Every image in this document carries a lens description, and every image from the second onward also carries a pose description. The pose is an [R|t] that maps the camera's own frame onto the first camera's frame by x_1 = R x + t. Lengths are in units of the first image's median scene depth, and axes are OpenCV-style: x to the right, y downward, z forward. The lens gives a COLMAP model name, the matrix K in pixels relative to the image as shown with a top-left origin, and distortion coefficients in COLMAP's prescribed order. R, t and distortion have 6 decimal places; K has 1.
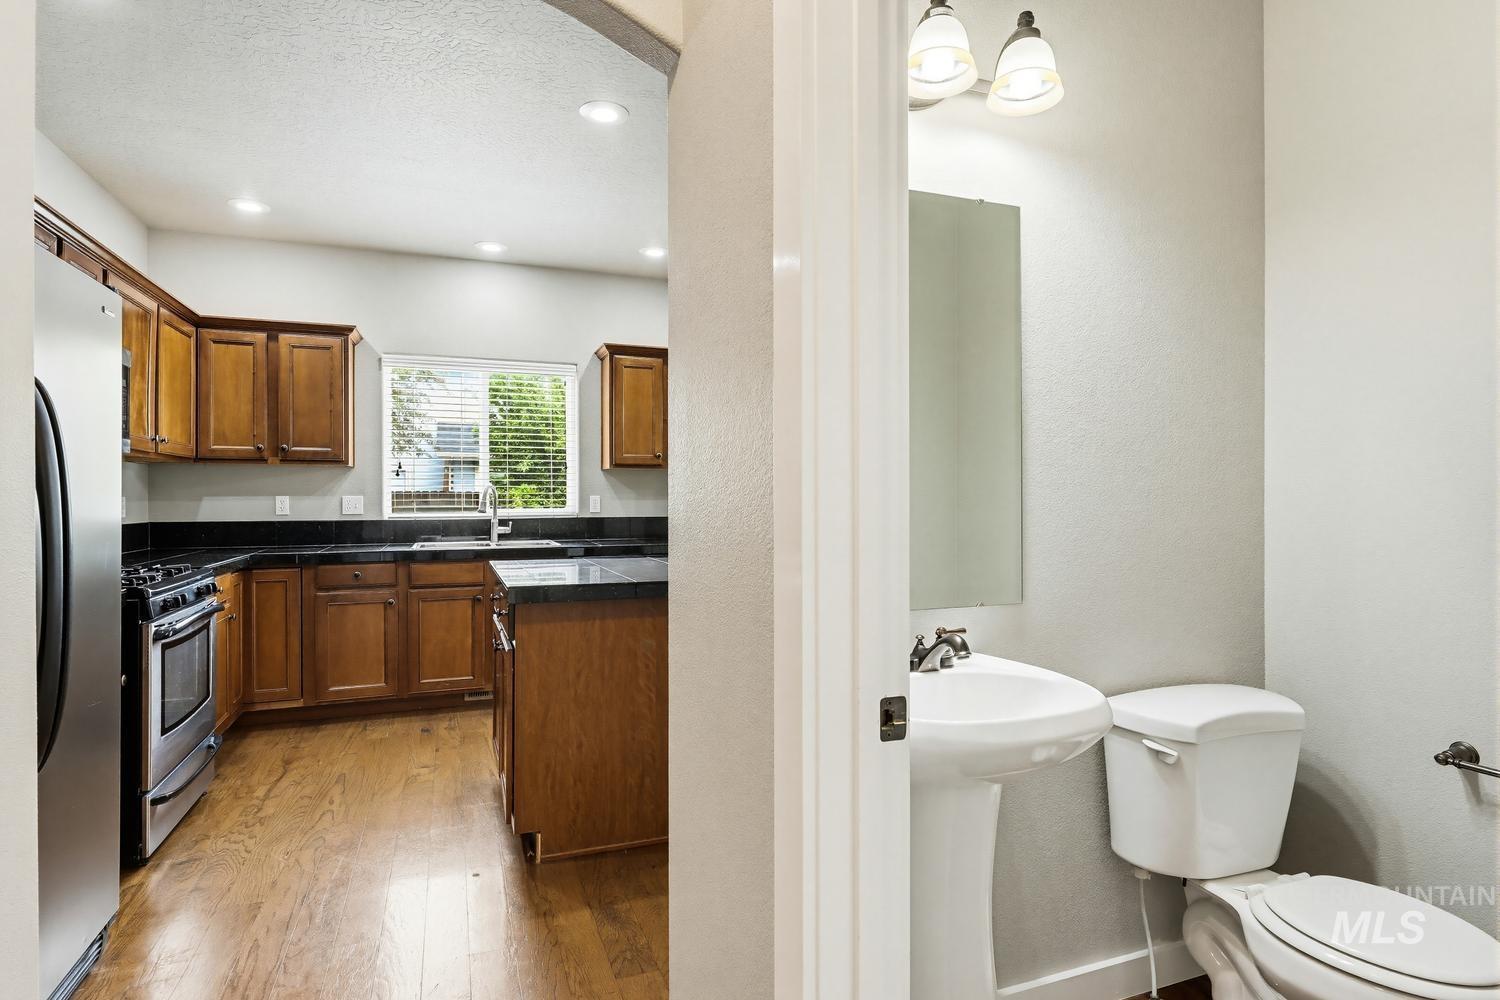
lens RADIAL K [[786.9, 0, 750.0], [0, 786.9, 500.0], [0, 0, 1]] dist [0.000345, -0.000161]
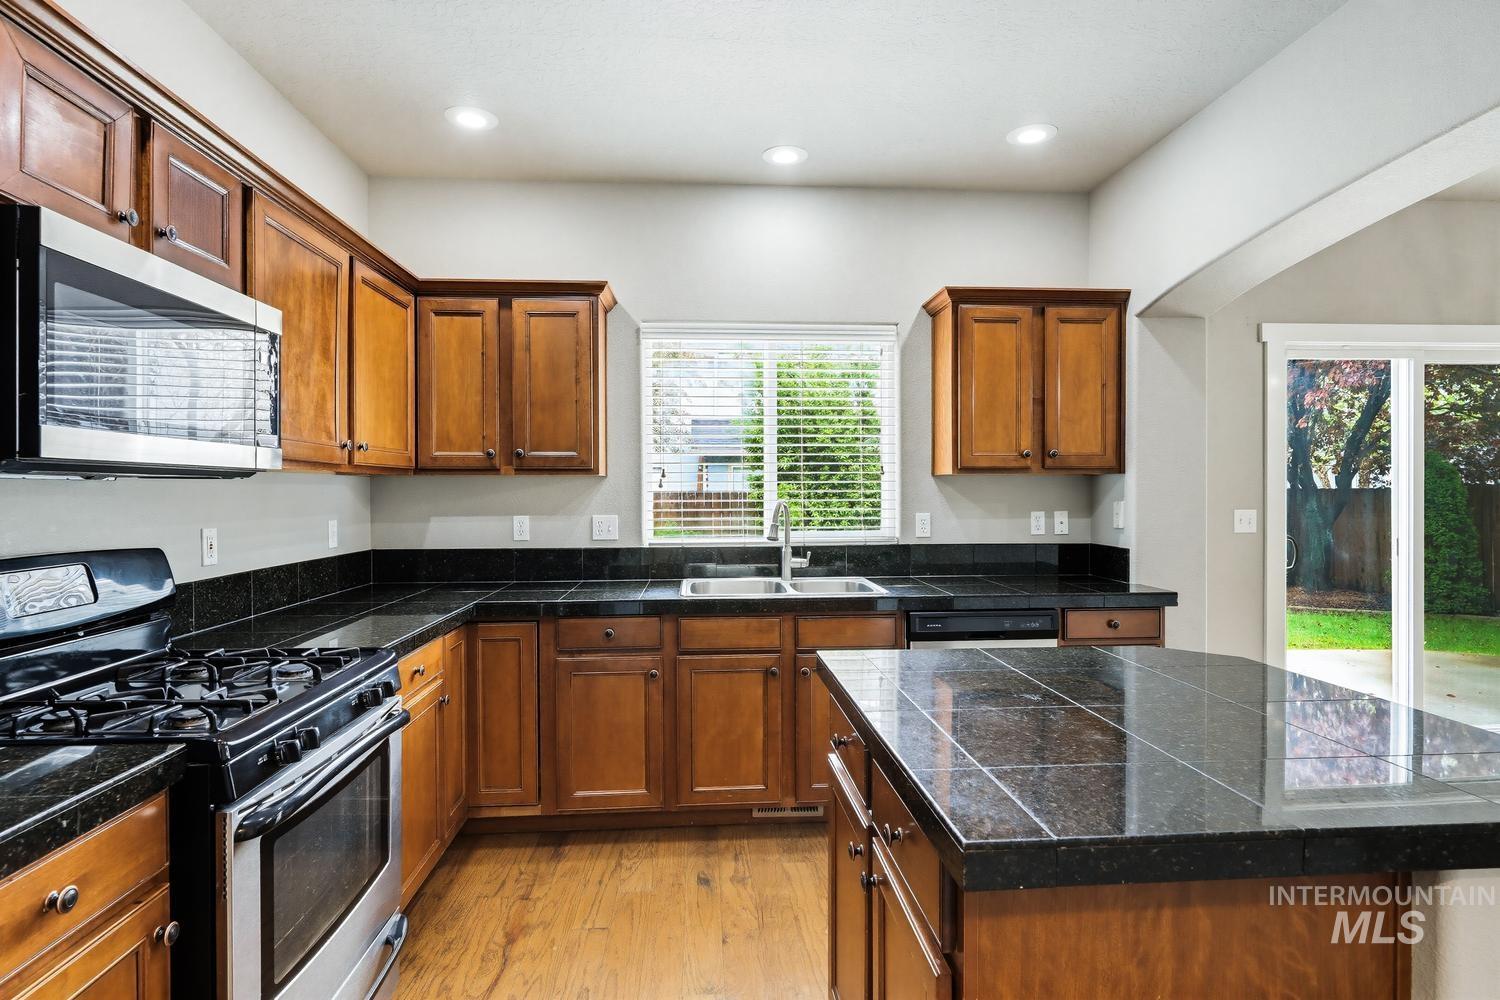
lens RADIAL K [[793.2, 0, 760.0], [0, 793.2, 497.2], [0, 0, 1]] dist [-0.000602, -0.001651]
pose [[0.958732, -0.000669, -0.284312, -0.165209], [0.002259, 0.999984, 0.005265, -0.028184], [0.284303, -0.005690, 0.958717, 0.352187]]
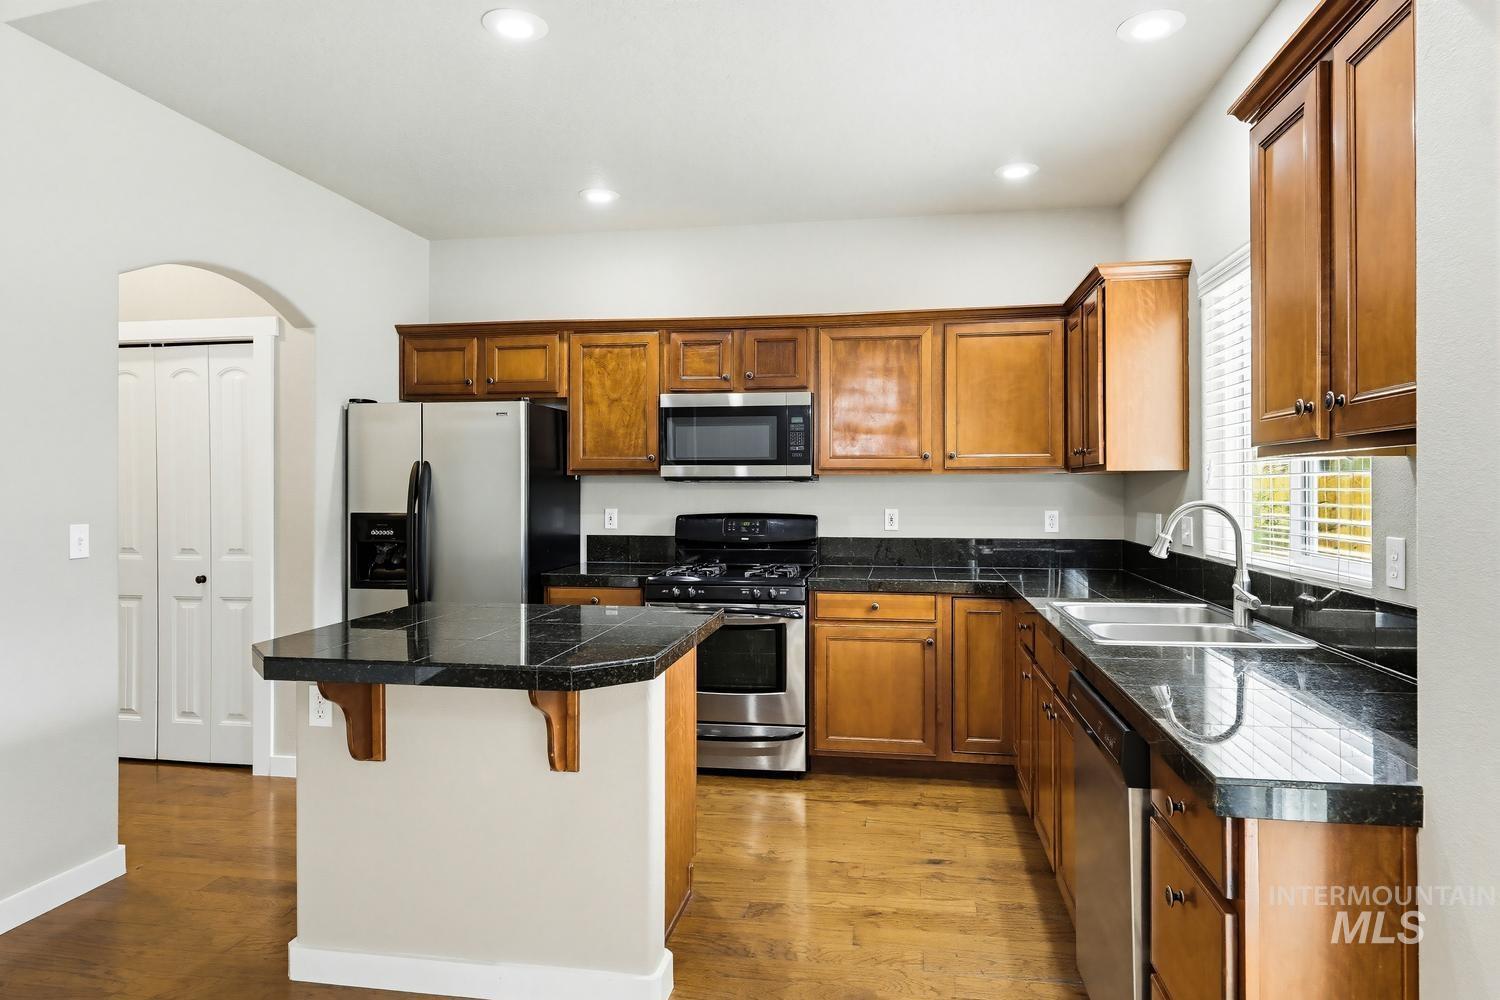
lens RADIAL K [[897.8, 0, 756.8], [0, 897.8, 487.1], [0, 0, 1]] dist [0.004998, 0.000671]
pose [[-0.504933, -0.000919, -0.863158, 0.317657], [-0.001971, 0.999998, 0.000089, -0.030613], [0.863156, 0.001746, -0.504934, 1.165549]]
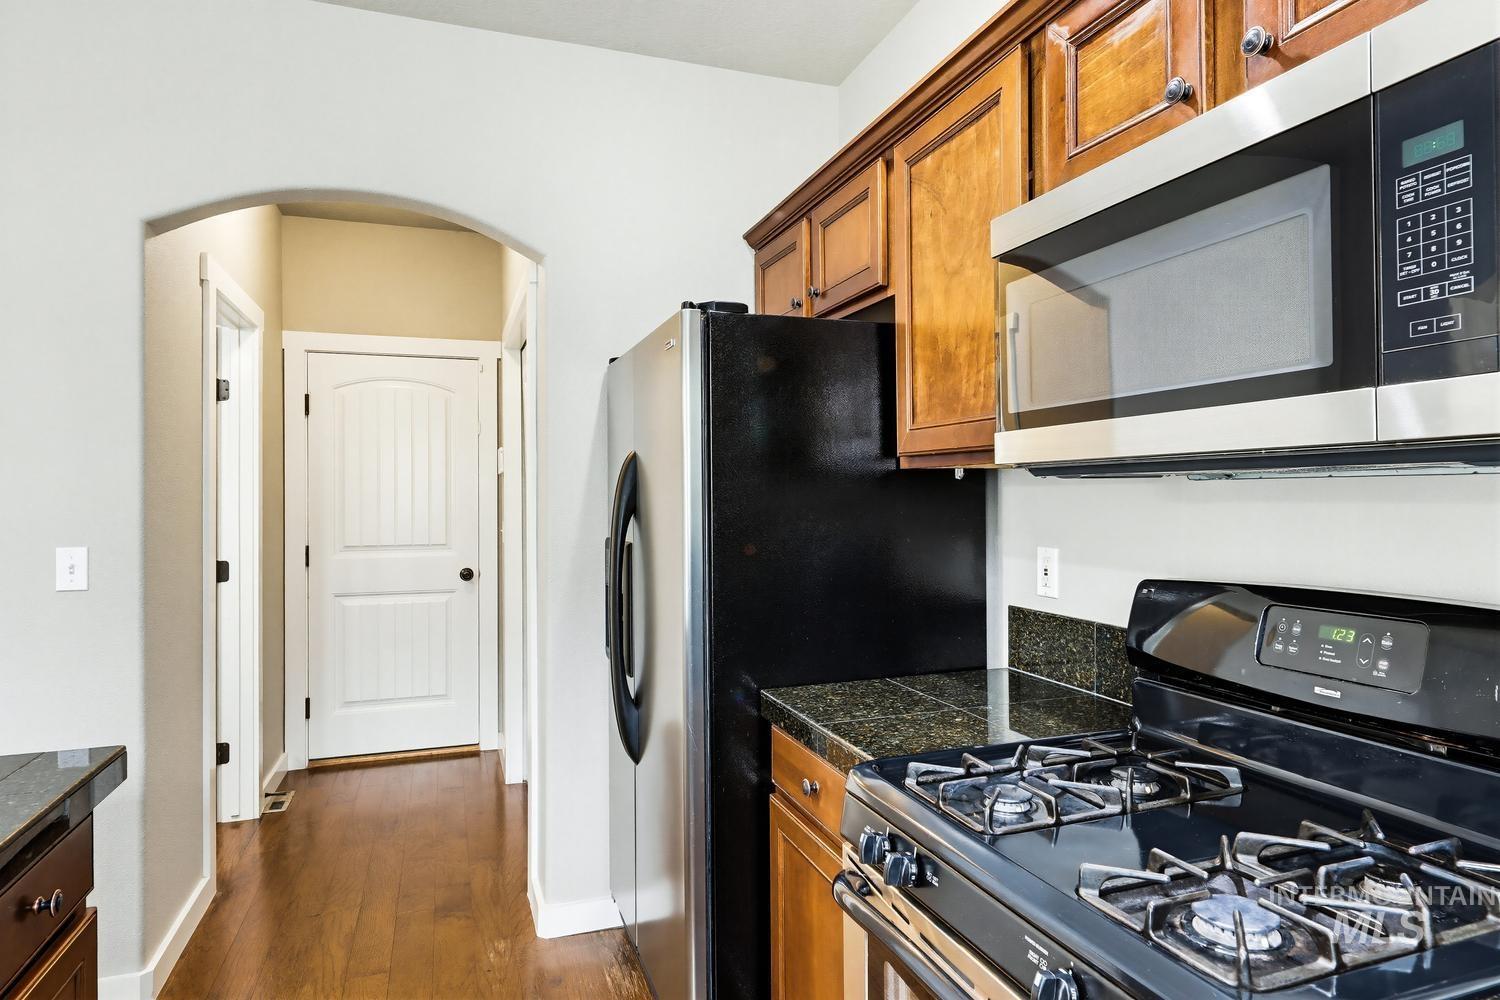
lens RADIAL K [[879.7, 0, 750.0], [0, 879.7, 500.0], [0, 0, 1]] dist [0.003519, 0.001081]
pose [[-0.999632, 0.002861, 0.026981, -0.419141], [0.002977, 0.999987, 0.004256, -0.030499], [-0.026969, 0.004334, -0.999627, 0.895856]]
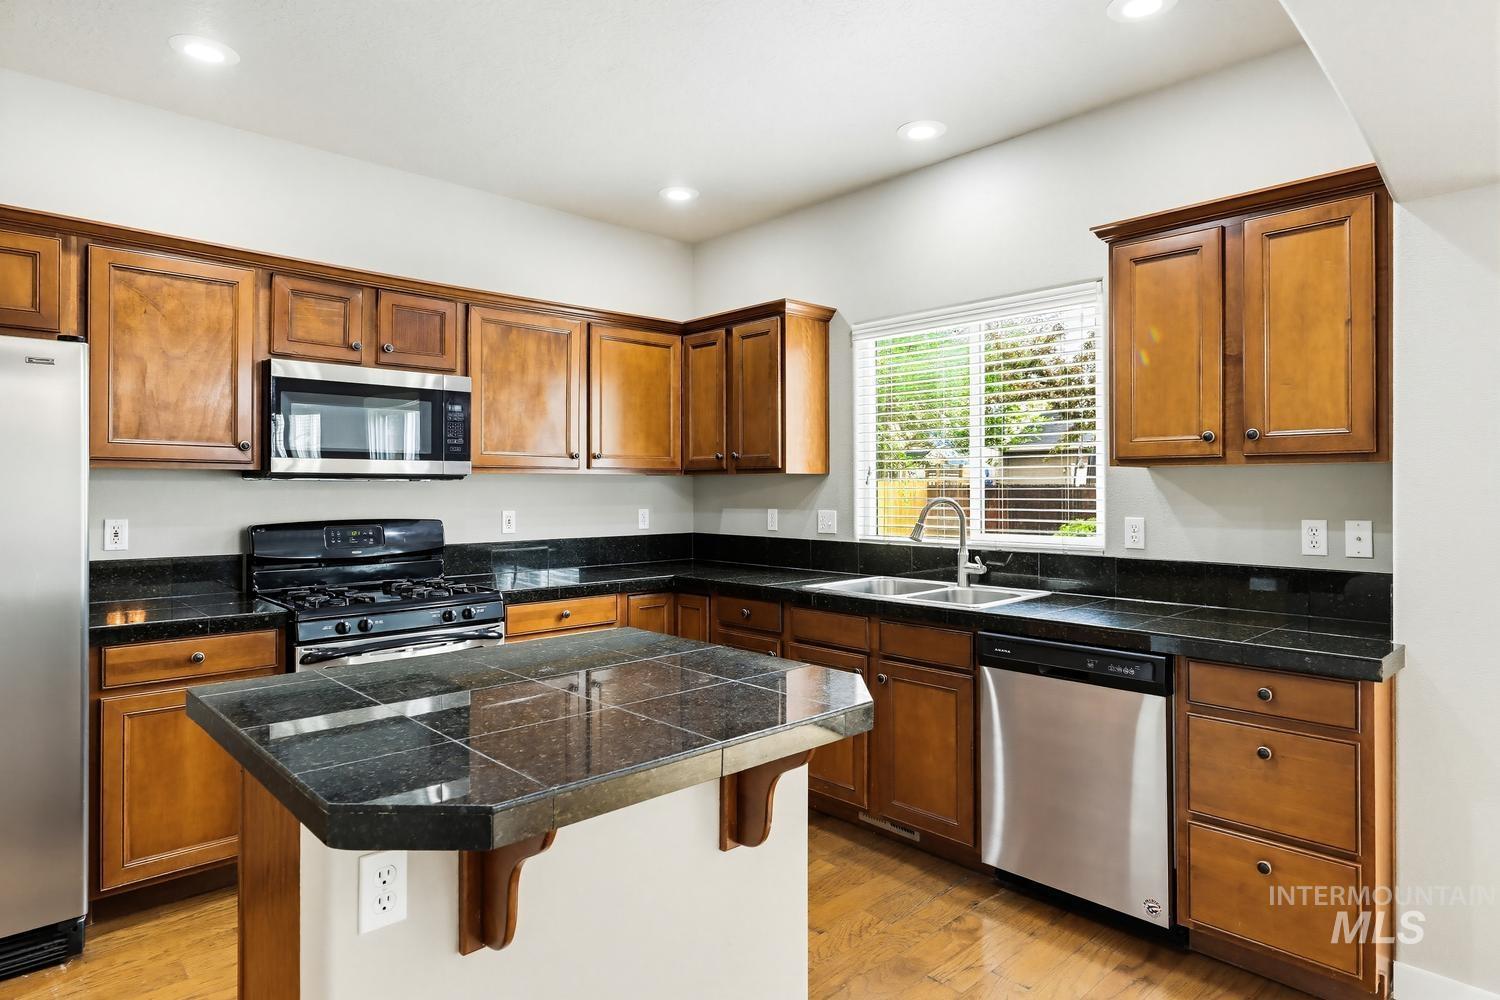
lens RADIAL K [[844.7, 0, 753.7], [0, 844.7, 488.7], [0, 0, 1]] dist [0.000116, 0.000299]
pose [[0.382153, 0.000425, -0.924099, 0.283035], [-0.001693, 0.999999, -0.000240, -0.029204], [0.924098, 0.001656, 0.382153, 0.659690]]
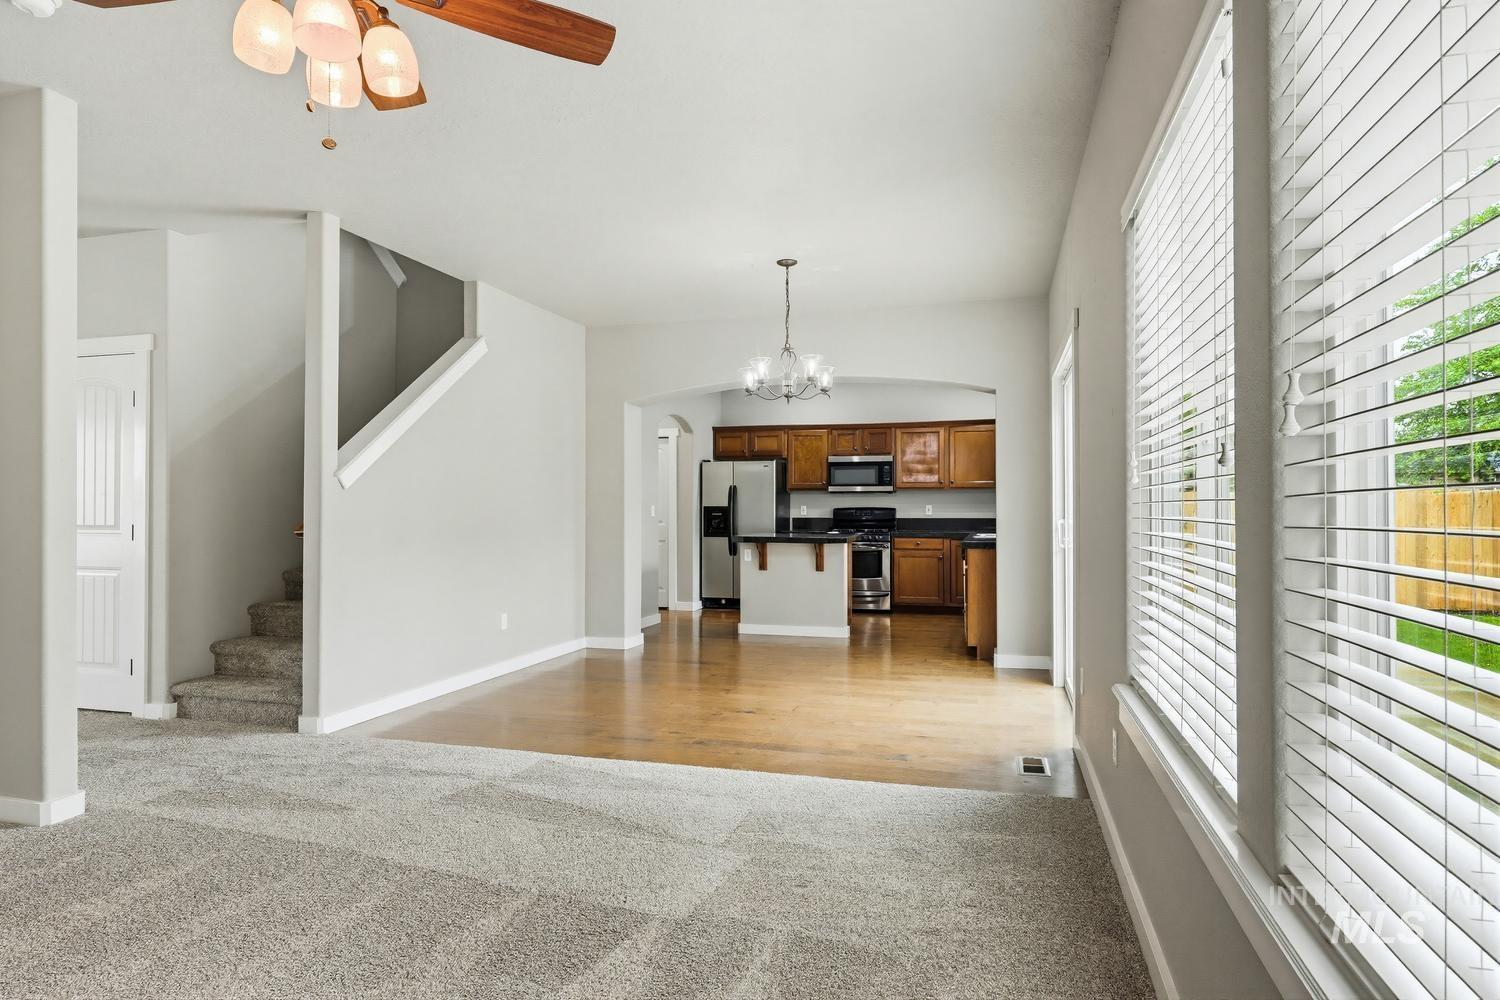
lens RADIAL K [[831.2, 0, 758.8], [0, 831.2, 498.4], [0, 0, 1]] dist [0.001886, -0.002697]
pose [[-0.599115, -0.011865, -0.800575, 1.392028], [-0.002166, 0.999911, -0.013198, 0.006768], [0.800660, -0.006173, -0.599087, 1.744286]]
